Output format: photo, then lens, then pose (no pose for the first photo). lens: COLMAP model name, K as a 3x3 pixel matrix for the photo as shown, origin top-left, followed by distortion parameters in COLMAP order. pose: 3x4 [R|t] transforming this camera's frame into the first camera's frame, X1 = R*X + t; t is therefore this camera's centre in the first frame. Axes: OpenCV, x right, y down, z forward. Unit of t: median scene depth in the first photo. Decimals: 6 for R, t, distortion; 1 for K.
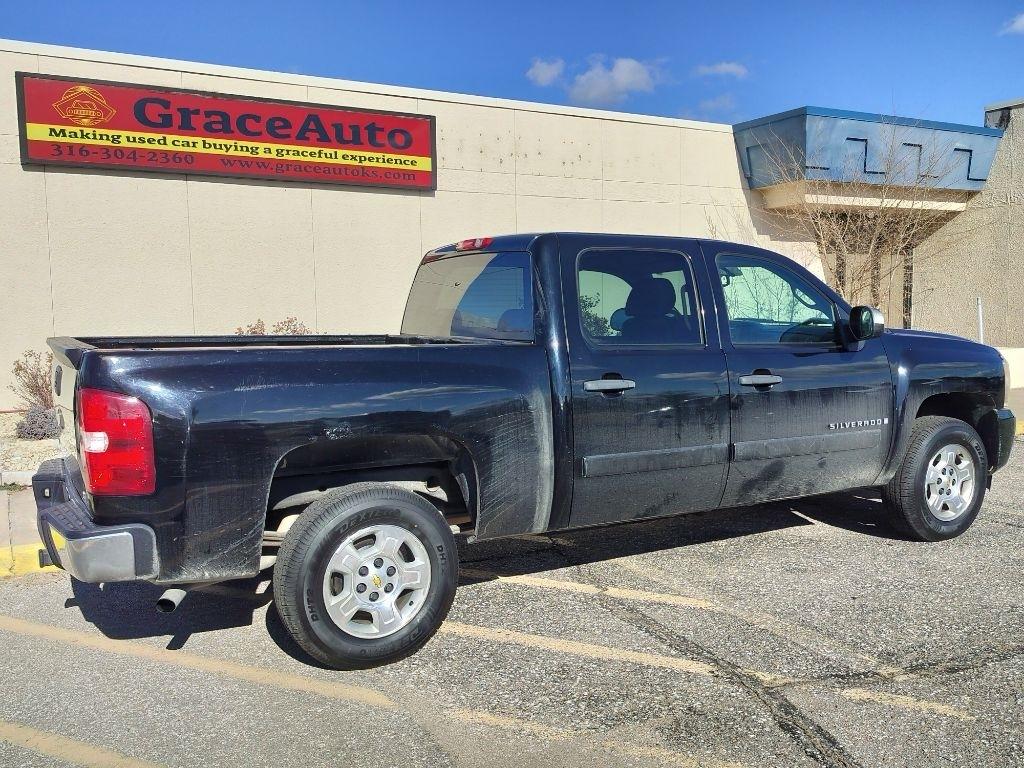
lens RADIAL K [[899.5, 0, 513.4], [0, 899.5, 384.1], [0, 0, 1]] dist [0.070738, -0.096259]
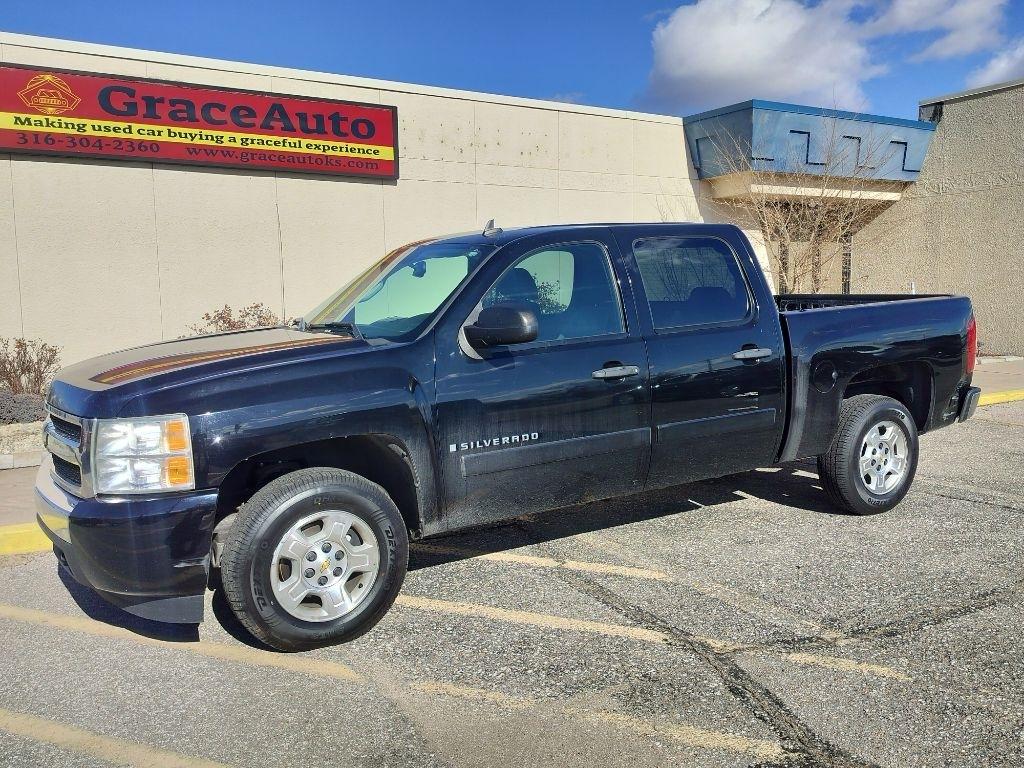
lens RADIAL K [[860.3, 0, 508.8], [0, 860.3, 384.6], [0, 0, 1]] dist [0.063161, -0.086054]
pose [[0.999210, -0.006825, 0.039158, 0.000160], [0.006000, 0.999758, 0.021150, 0.000057], [-0.039293, -0.020898, 0.999009, 0.004699]]
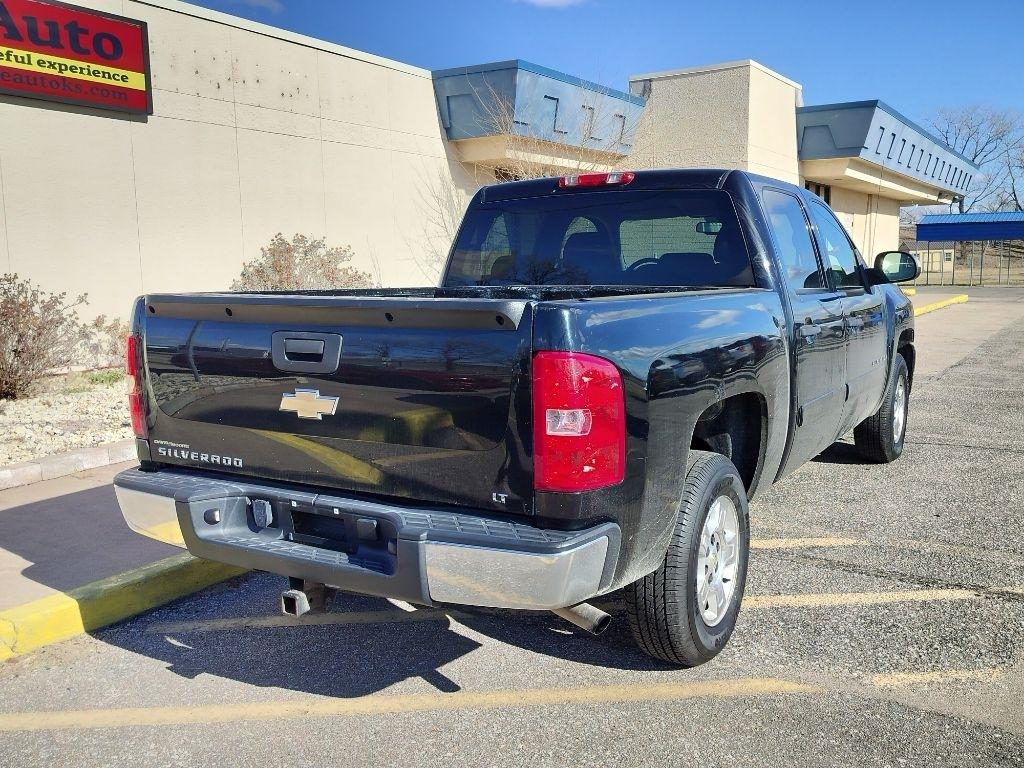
lens RADIAL K [[948.5, 0, 511.7], [0, 948.5, 382.2], [0, 0, 1]] dist [0.074873, -0.119615]
pose [[0.869814, -0.064539, 0.489141, -0.274028], [0.047083, 0.997741, 0.047921, -0.003083], [-0.491129, -0.018652, 0.870887, 0.104551]]
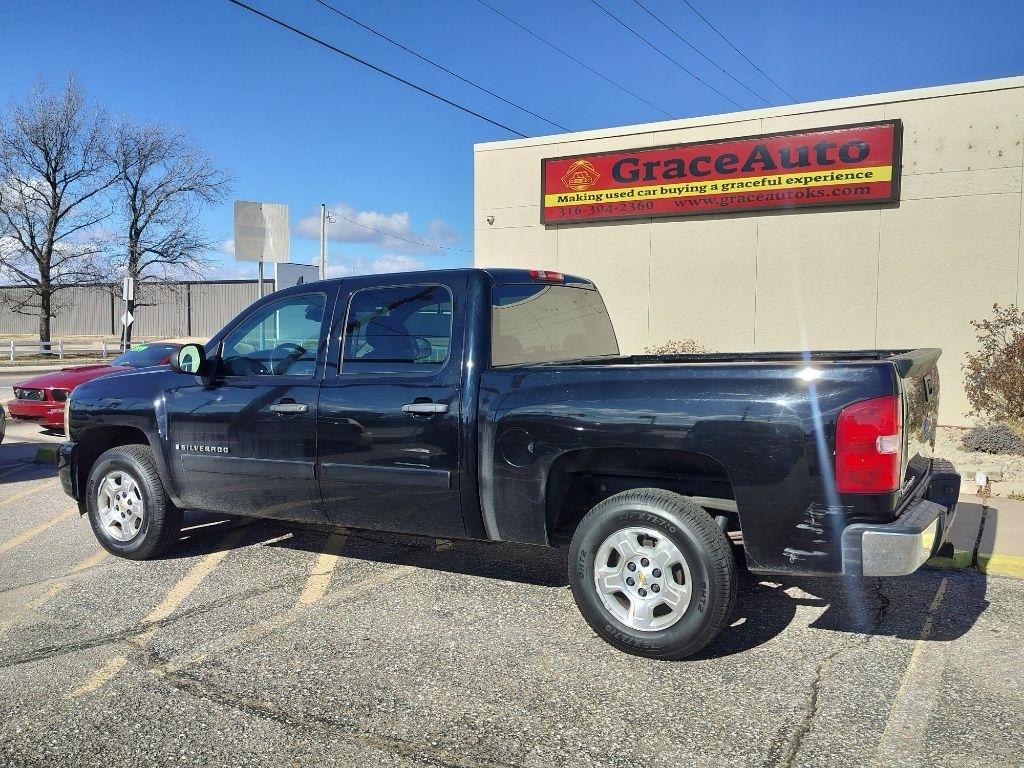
lens RADIAL K [[856.5, 0, 513.3], [0, 856.5, 387.4], [0, 0, 1]] dist [0.101945, -0.154841]
pose [[0.515855, 0.071083, -0.853722, 0.530283], [-0.081387, 0.996111, 0.033761, -0.033820], [0.852801, 0.052066, 0.519634, 0.274446]]
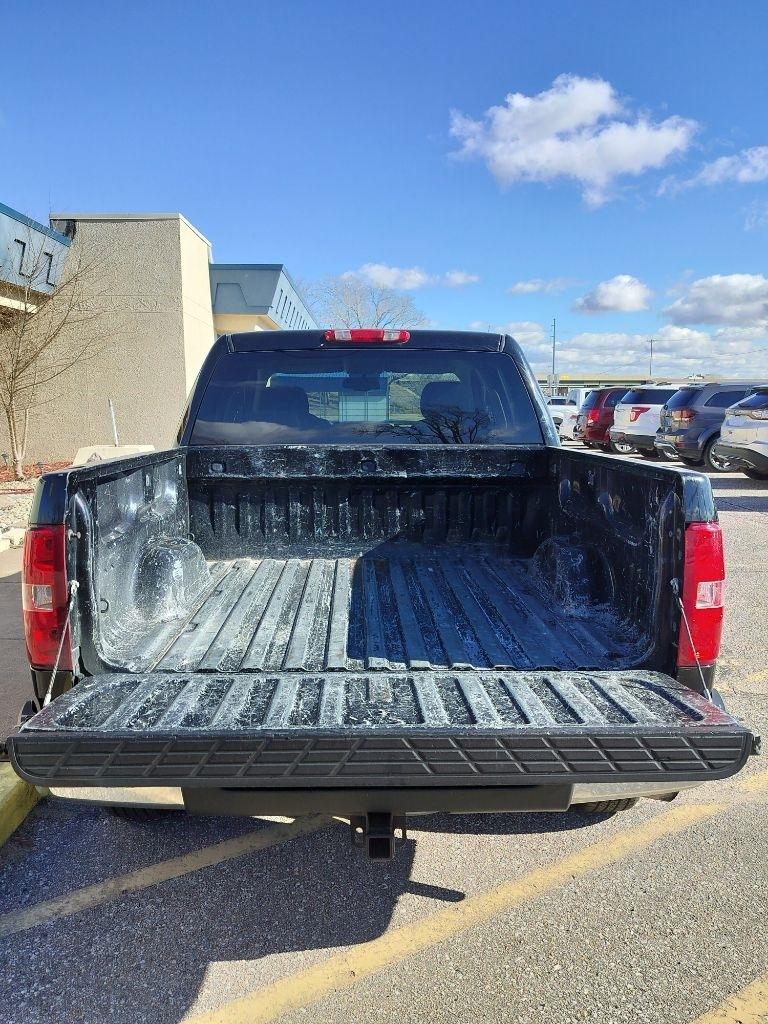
lens RADIAL K [[912.3, 0, 383.1], [0, 912.3, 509.8], [0, 0, 1]] dist [0.081625, -0.115296]
pose [[0.467934, -0.095951, 0.878539, -0.383512], [0.073010, 0.994888, 0.069770, -0.023384], [-0.880742, 0.031495, 0.472547, 0.270871]]
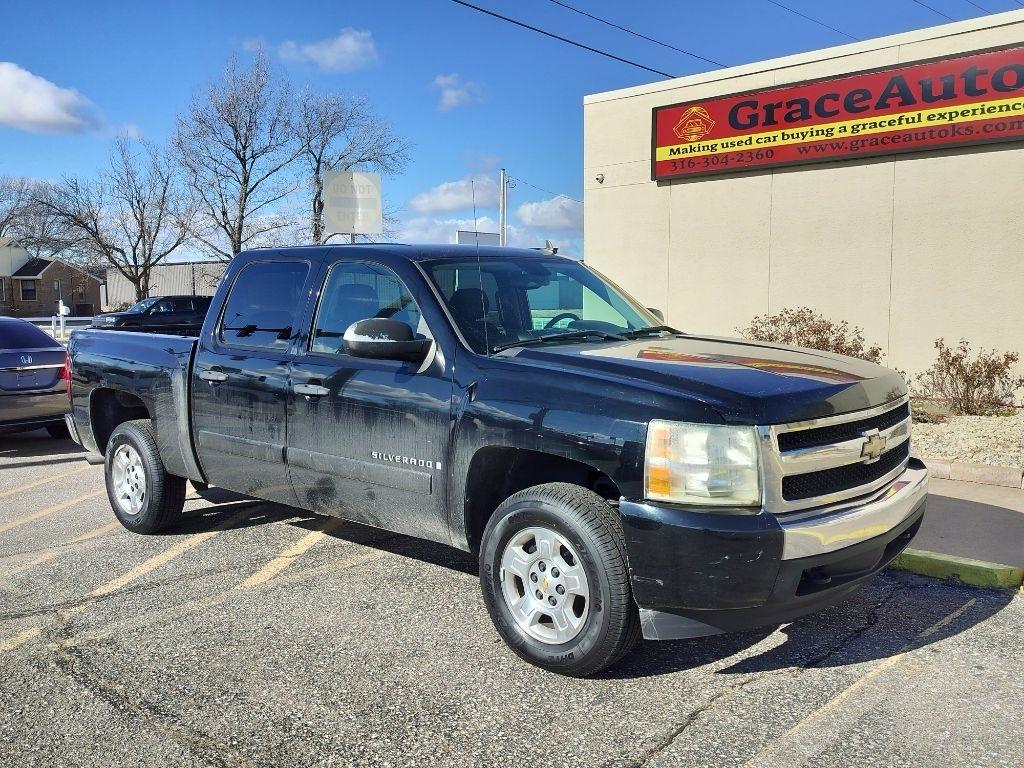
lens RADIAL K [[912.3, 0, 515.1], [0, 912.3, 385.6], [0, 0, 1]] dist [0.081625, -0.115296]
pose [[0.314237, 0.099172, -0.944151, 0.572835], [-0.073453, 0.994087, 0.079970, -0.046662], [0.946499, 0.044221, 0.319663, 0.399031]]
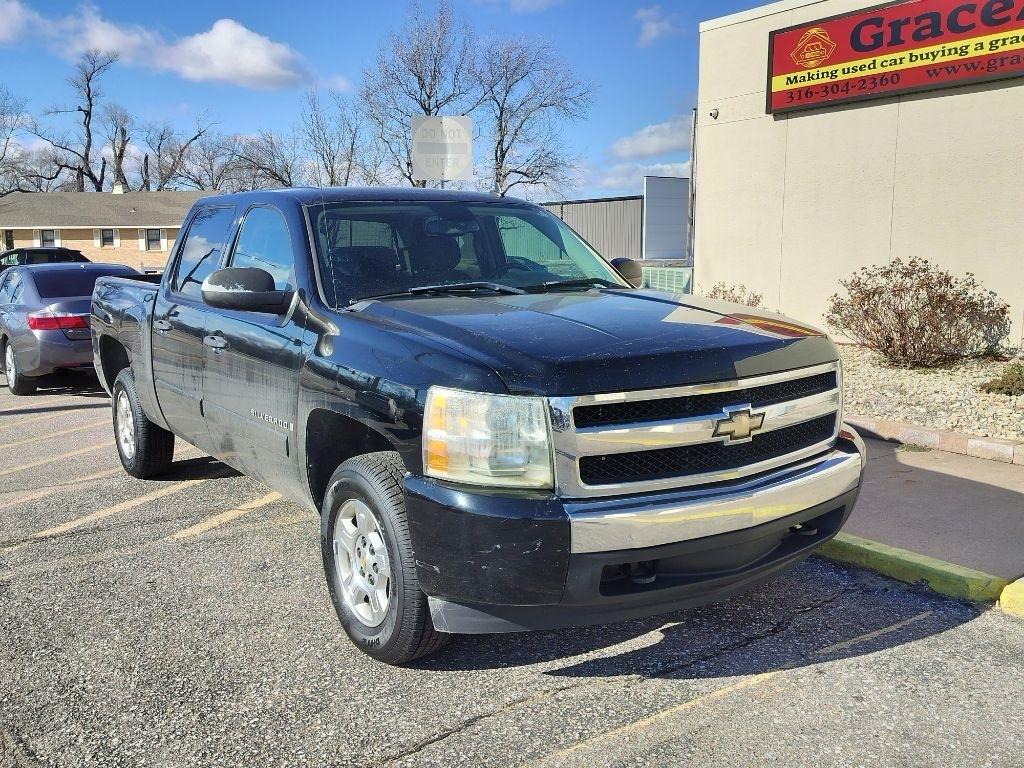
lens RADIAL K [[928.6, 0, 512.9], [0, 928.6, 383.0], [0, 0, 1]] dist [0.078533, -0.112641]
pose [[0.100316, 0.151811, -0.983306, 0.569297], [-0.074287, 0.986675, 0.144753, -0.056373], [0.992178, 0.058526, 0.110257, 0.537949]]
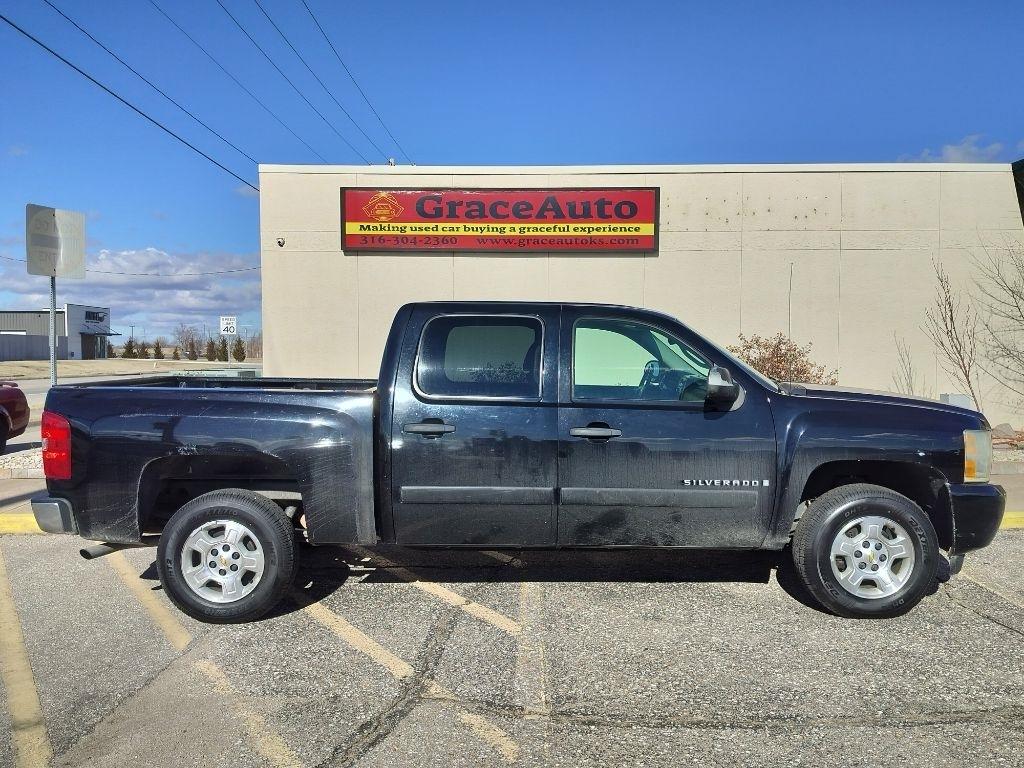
lens RADIAL K [[796.4, 0, 514.2], [0, 796.4, 382.5], [0, 0, 1]] dist [0.110192, -0.166717]
pose [[0.868847, 0.030857, -0.494117, 0.296694], [-0.051316, 0.998293, -0.027892, -0.014757], [0.492413, 0.049590, 0.868948, 0.049032]]
